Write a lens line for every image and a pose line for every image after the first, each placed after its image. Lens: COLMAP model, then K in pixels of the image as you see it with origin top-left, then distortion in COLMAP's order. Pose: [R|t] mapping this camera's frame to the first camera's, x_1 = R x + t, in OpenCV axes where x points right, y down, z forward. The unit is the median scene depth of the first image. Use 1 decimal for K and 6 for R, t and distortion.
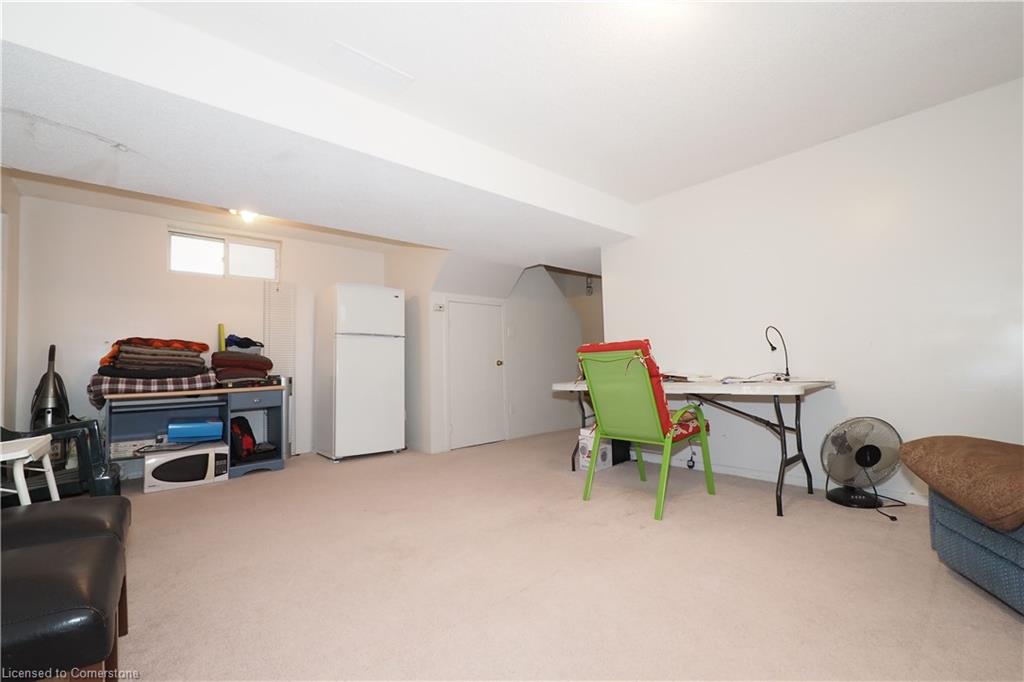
lens RADIAL K [[418.3, 0, 512.0], [0, 418.3, 341.0], [0, 0, 1]] dist [0.000366, 0.000049]
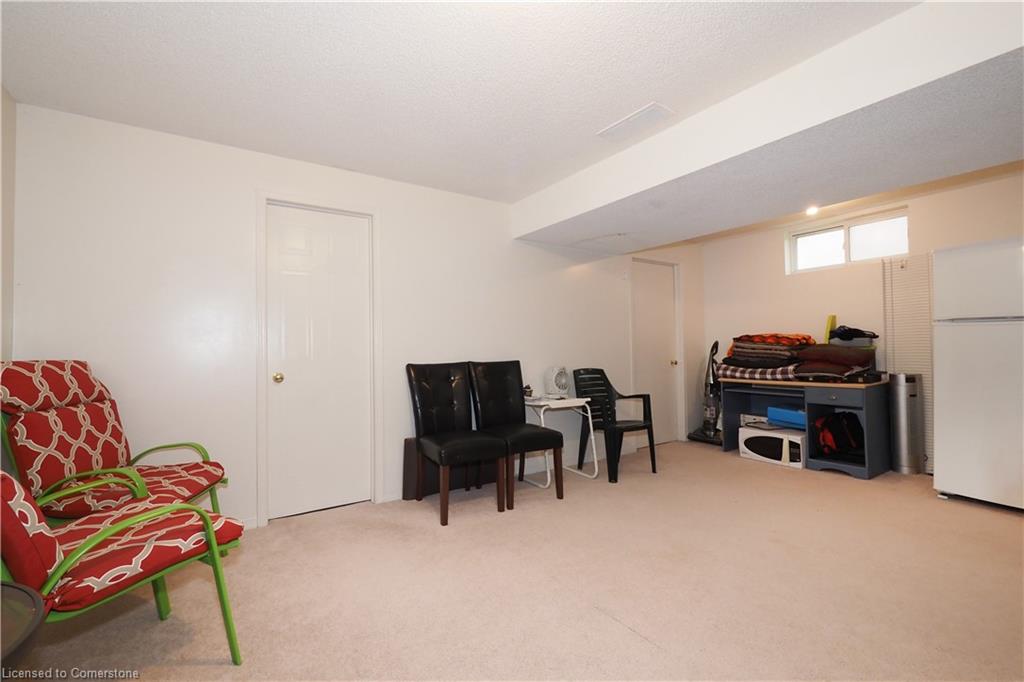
lens RADIAL K [[447.4, 0, 512.0], [0, 447.4, 341.0], [0, 0, 1]] dist [-0.000064, -0.000032]
pose [[-0.109961, 0.009675, -0.993889, 0.514077], [0.065271, 0.997864, 0.002492, -0.038459], [0.991790, -0.064598, -0.110357, 0.421818]]
